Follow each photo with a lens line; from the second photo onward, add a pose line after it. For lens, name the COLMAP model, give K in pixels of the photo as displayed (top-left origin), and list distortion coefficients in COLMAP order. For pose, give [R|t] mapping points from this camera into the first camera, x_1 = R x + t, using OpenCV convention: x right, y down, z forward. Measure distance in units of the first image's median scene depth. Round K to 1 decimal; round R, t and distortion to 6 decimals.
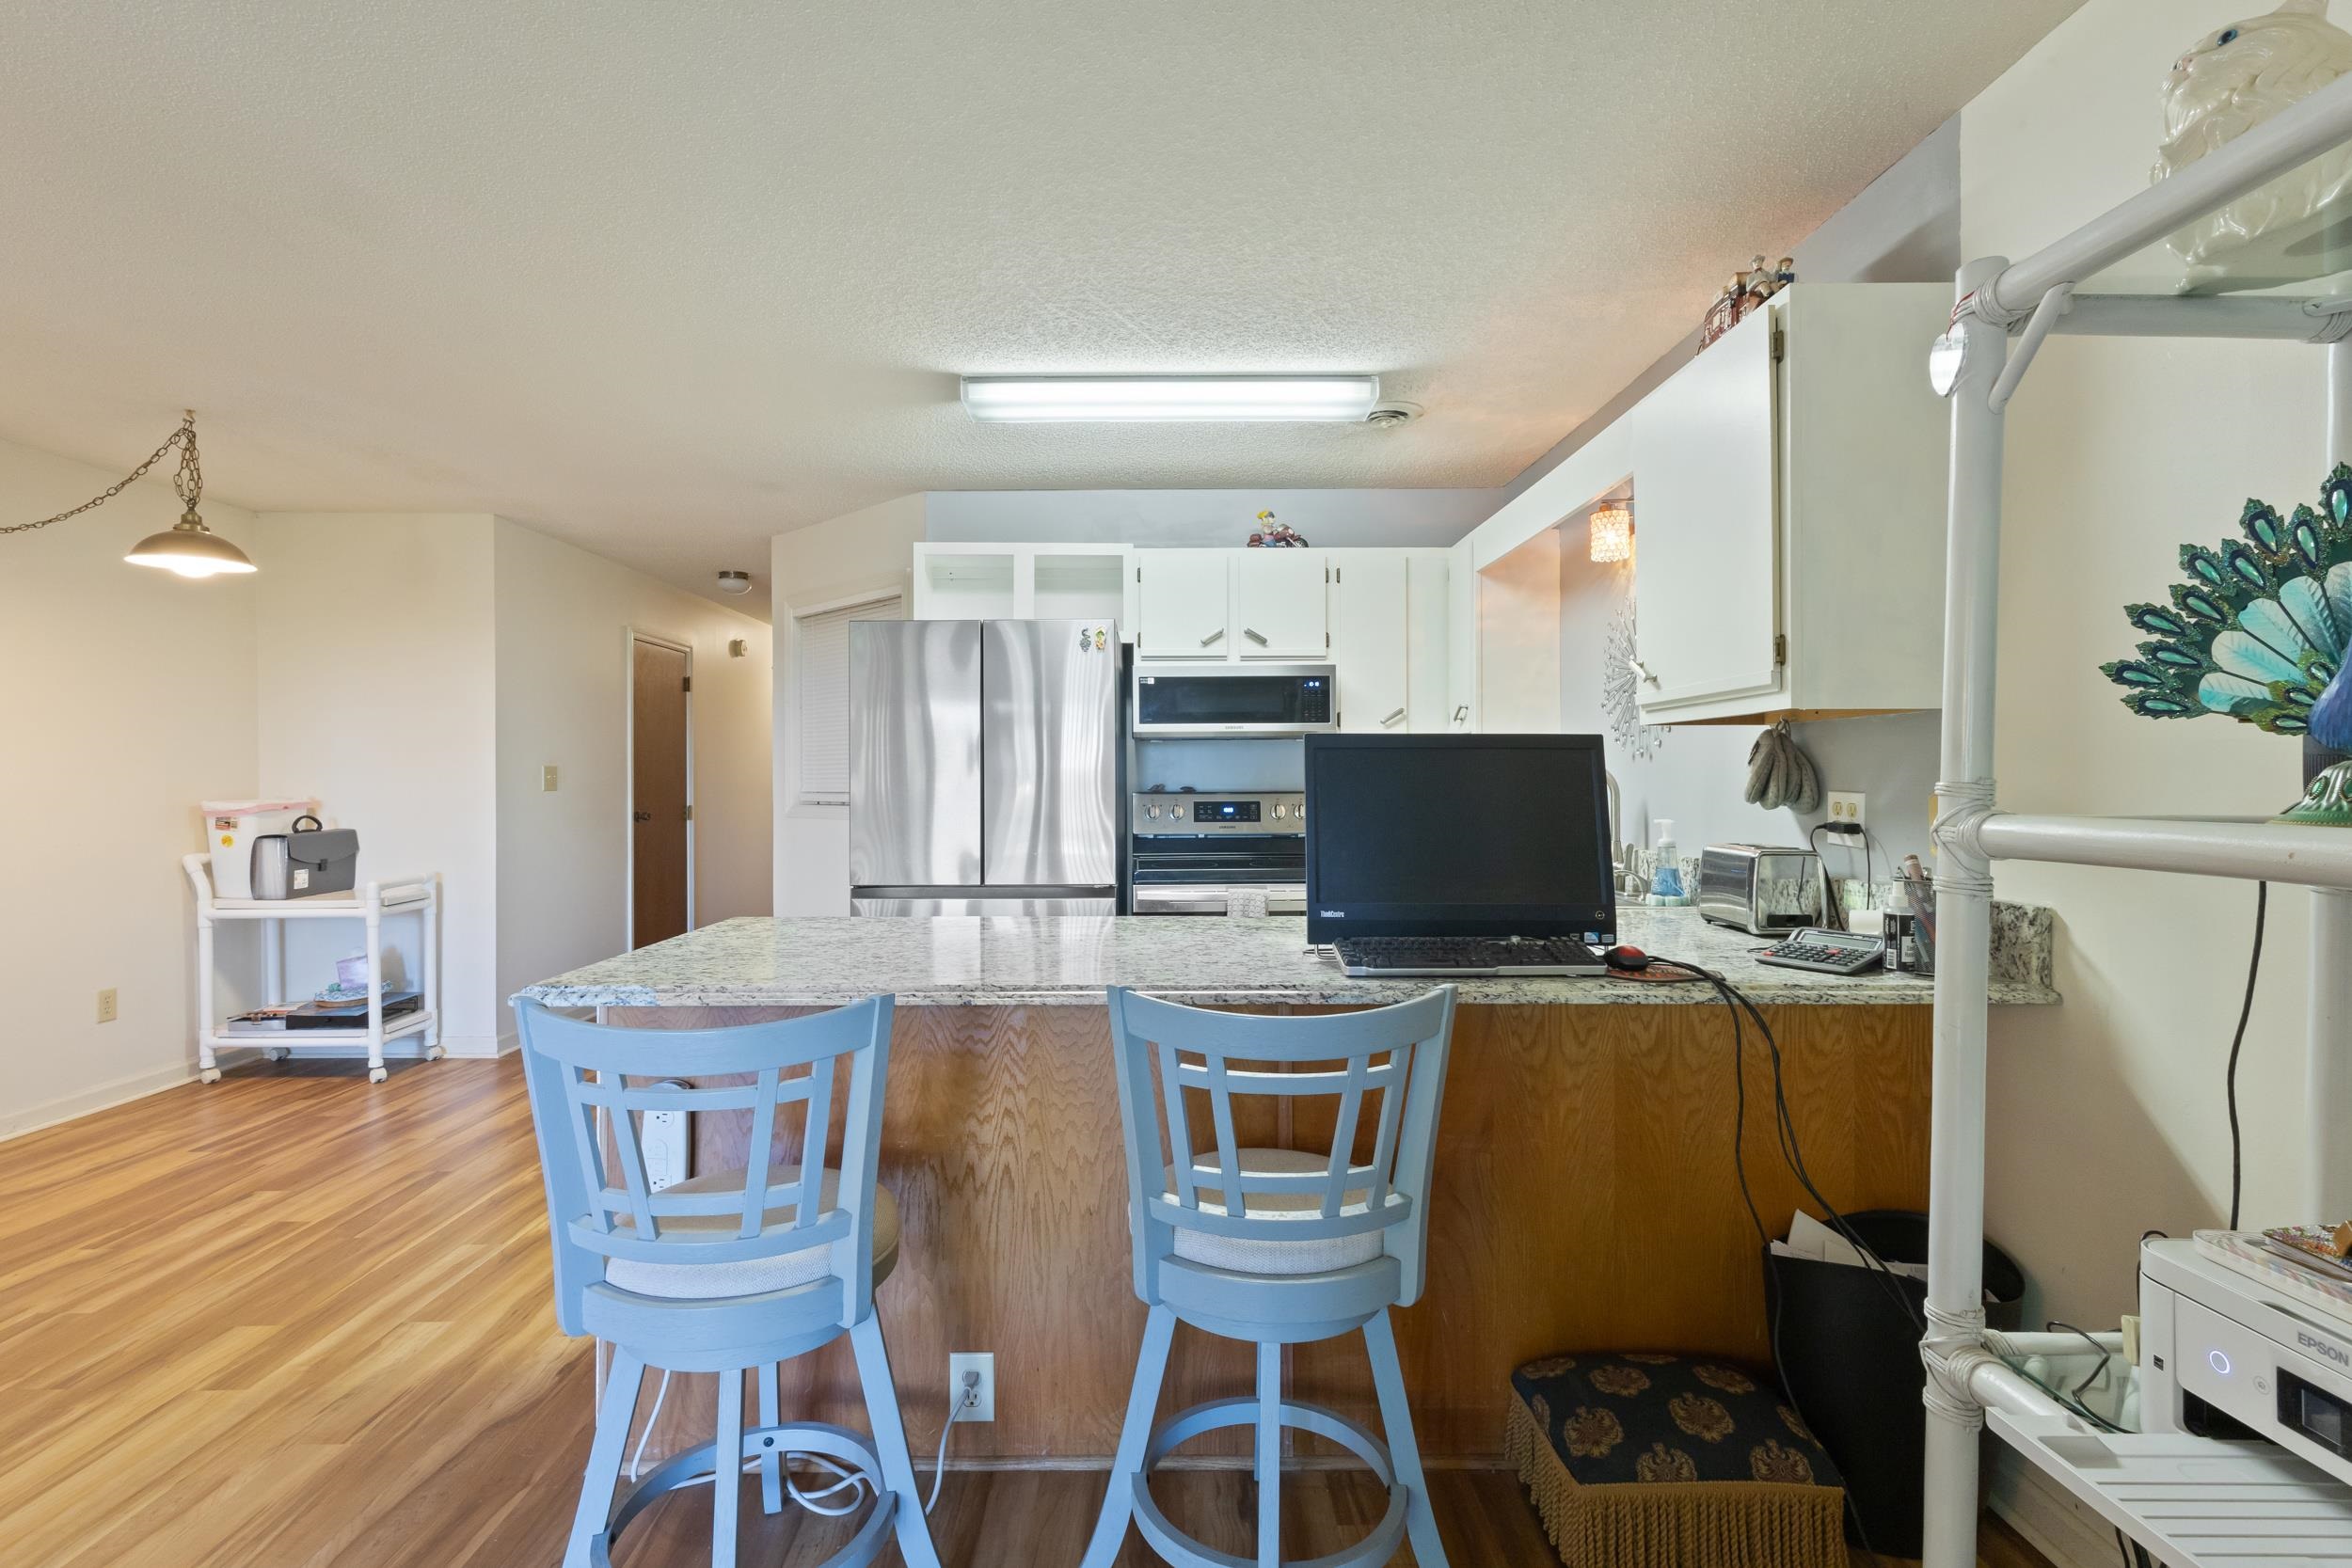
lens RADIAL K [[1094.6, 0, 1167.5], [0, 1094.6, 790.8], [0, 0, 1]] dist [-0.000933, 0.007159]
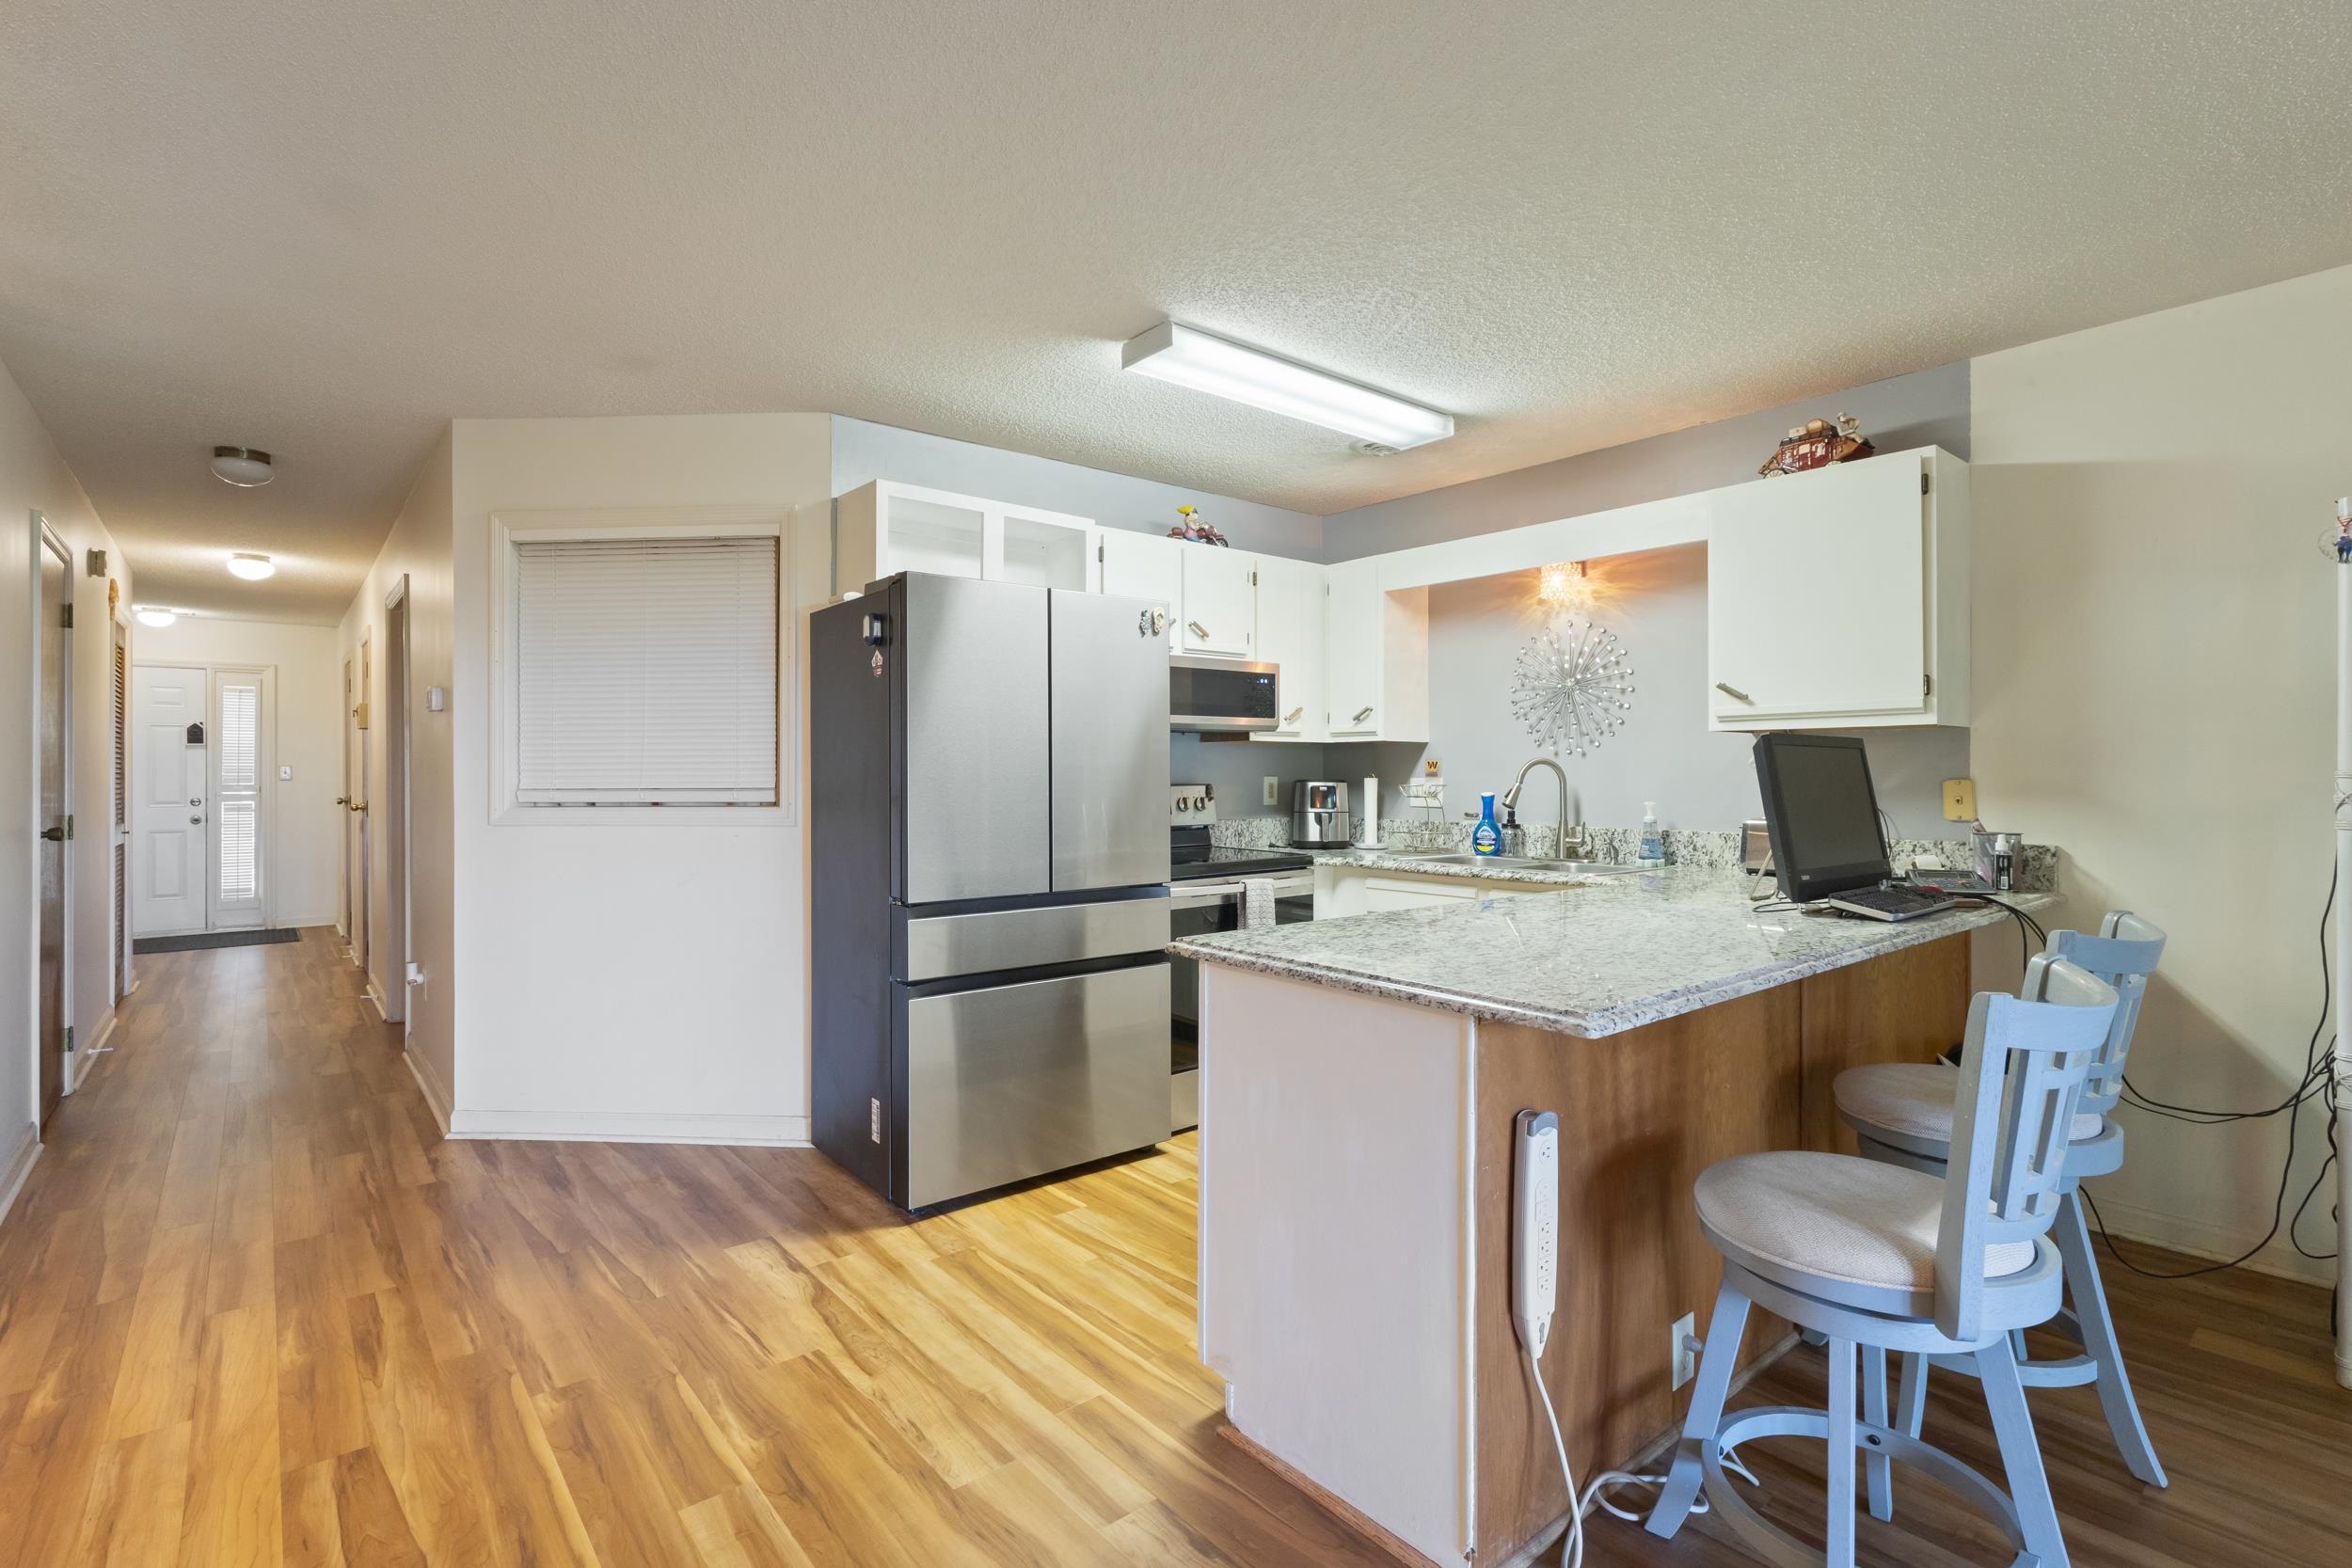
lens RADIAL K [[1103.8, 0, 1176.0], [0, 1103.8, 784.0], [0, 0, 1]] dist [0.001526, -0.000227]
pose [[0.775159, -0.007031, 0.631727, -0.575020], [0.007602, 0.999969, 0.001802, -0.001085], [-0.631721, 0.003405, 0.775189, 0.225448]]
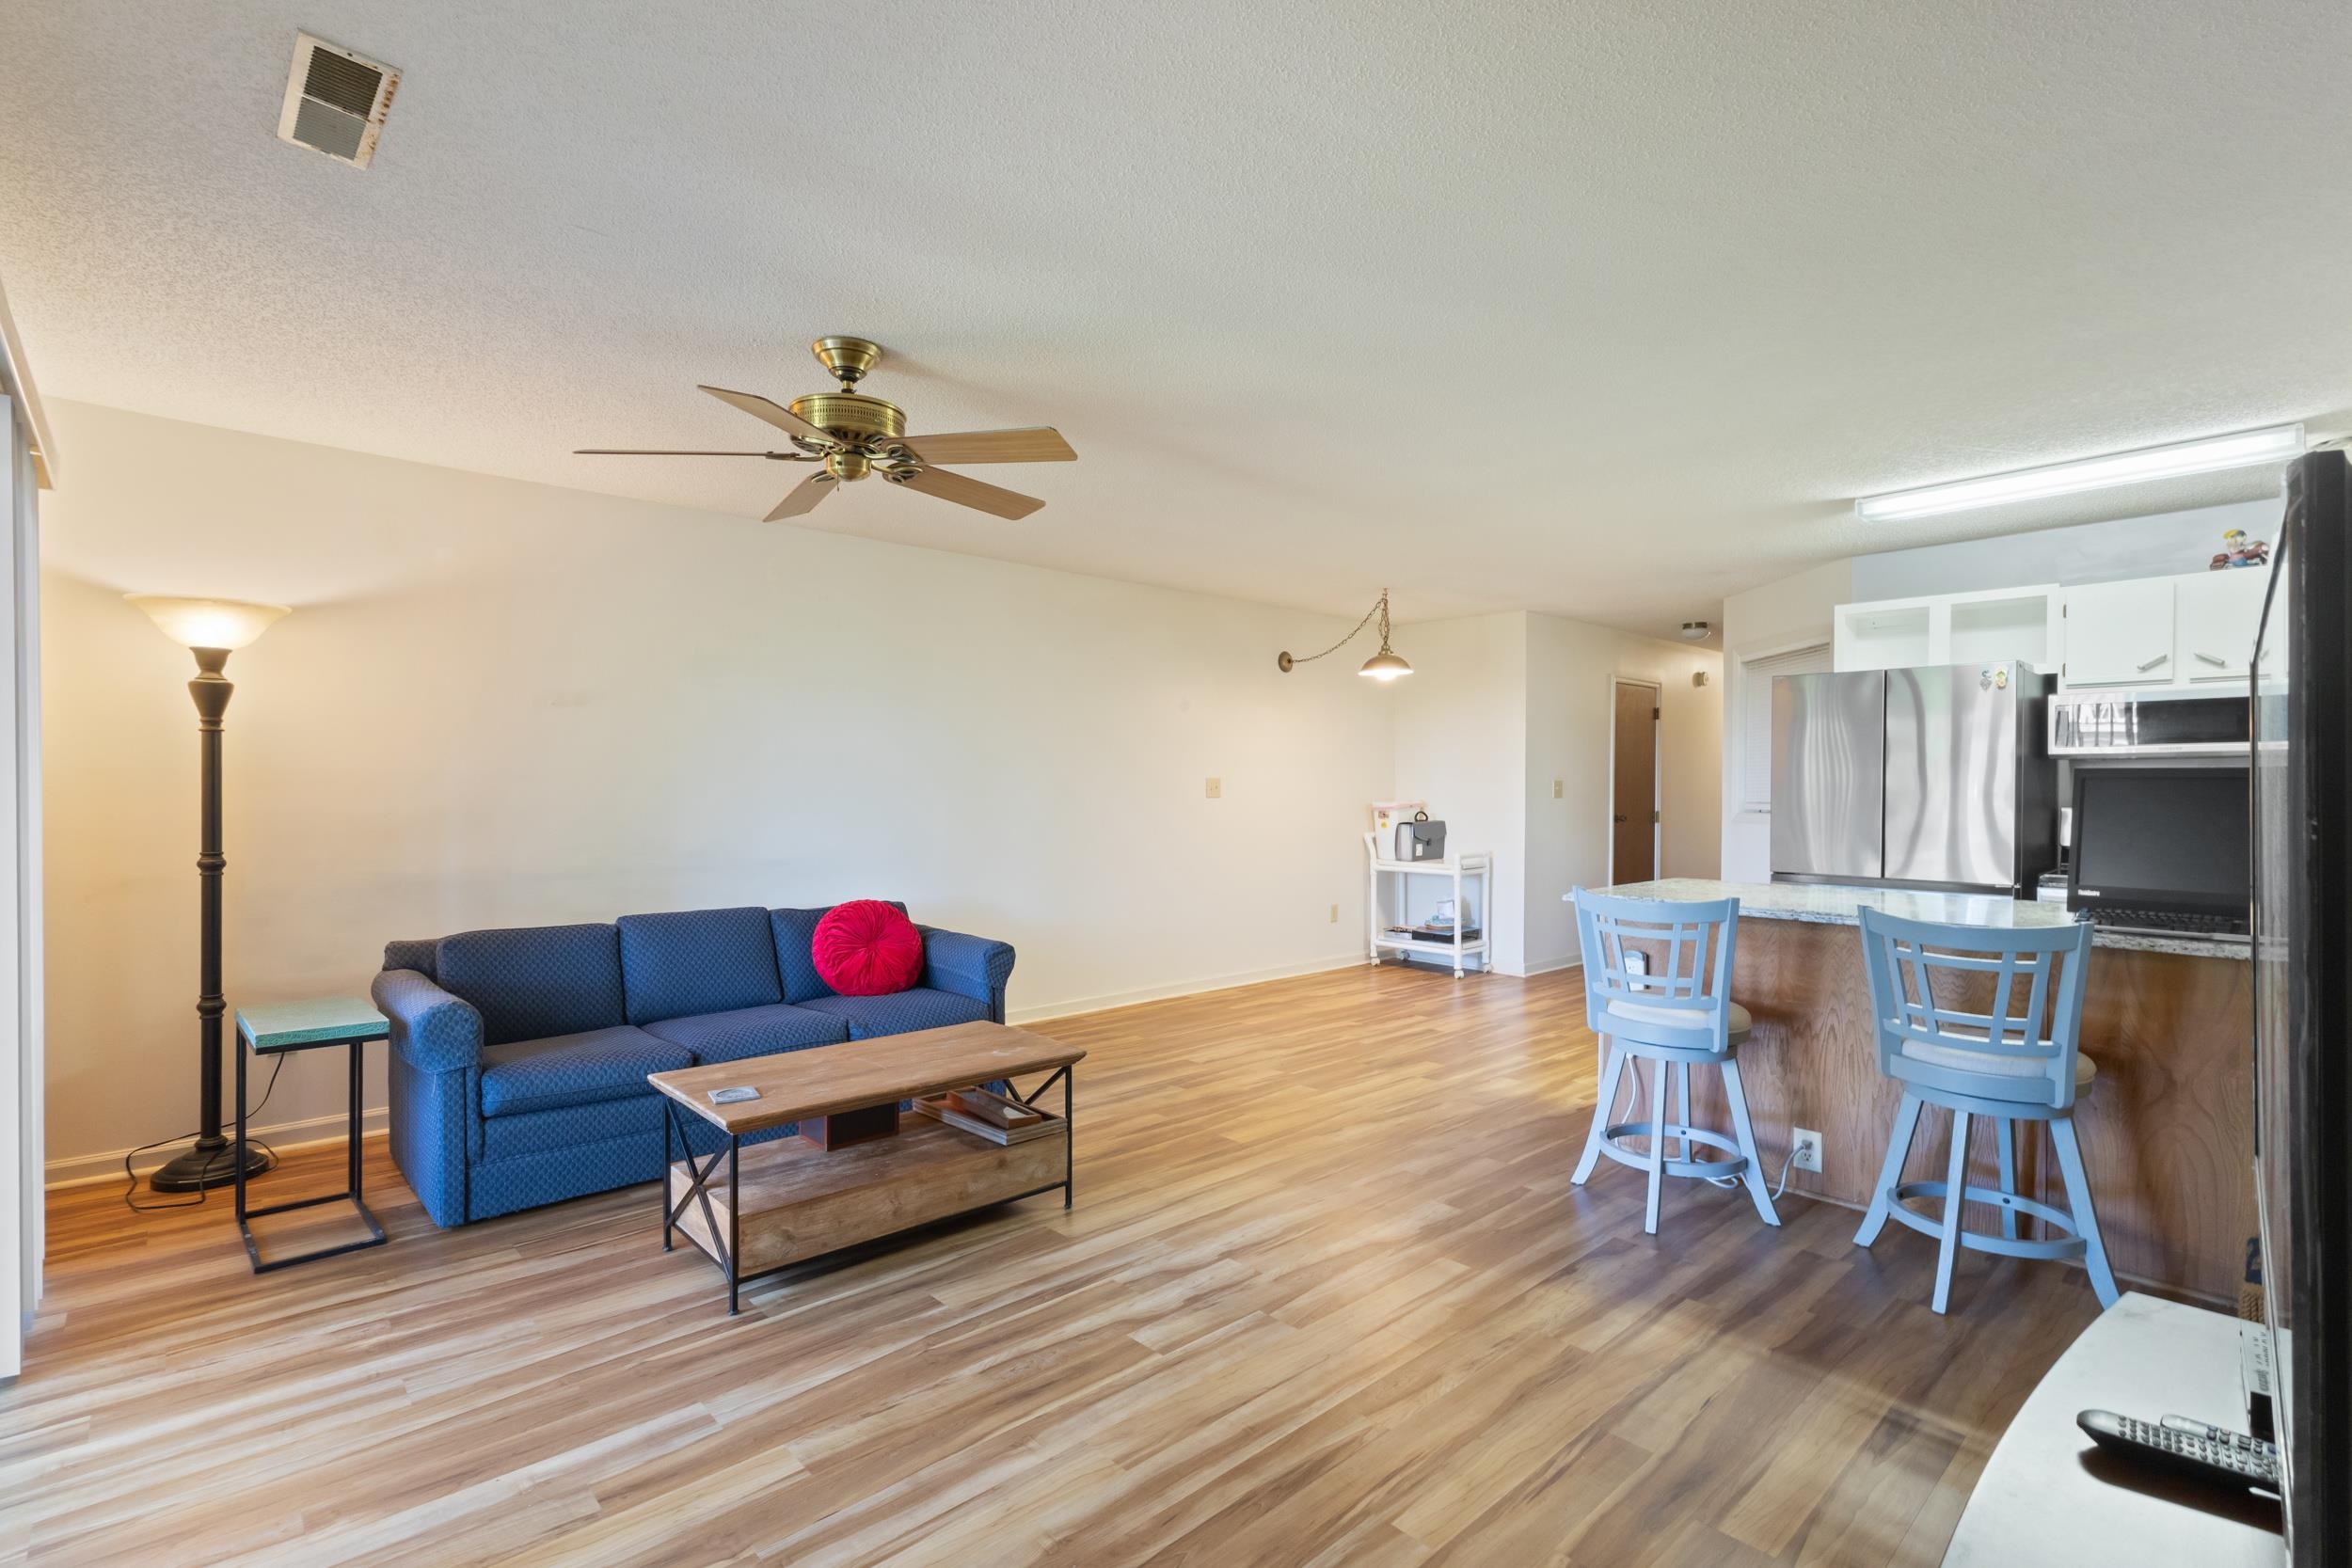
lens RADIAL K [[1094.6, 0, 1167.5], [0, 1094.6, 790.8], [0, 0, 1]] dist [-0.000933, 0.007159]
pose [[0.669419, 0.009134, -0.742829, 0.192652], [-0.013750, 0.999905, -0.000096, -0.003170], [0.742758, 0.010279, 0.669481, -0.414014]]
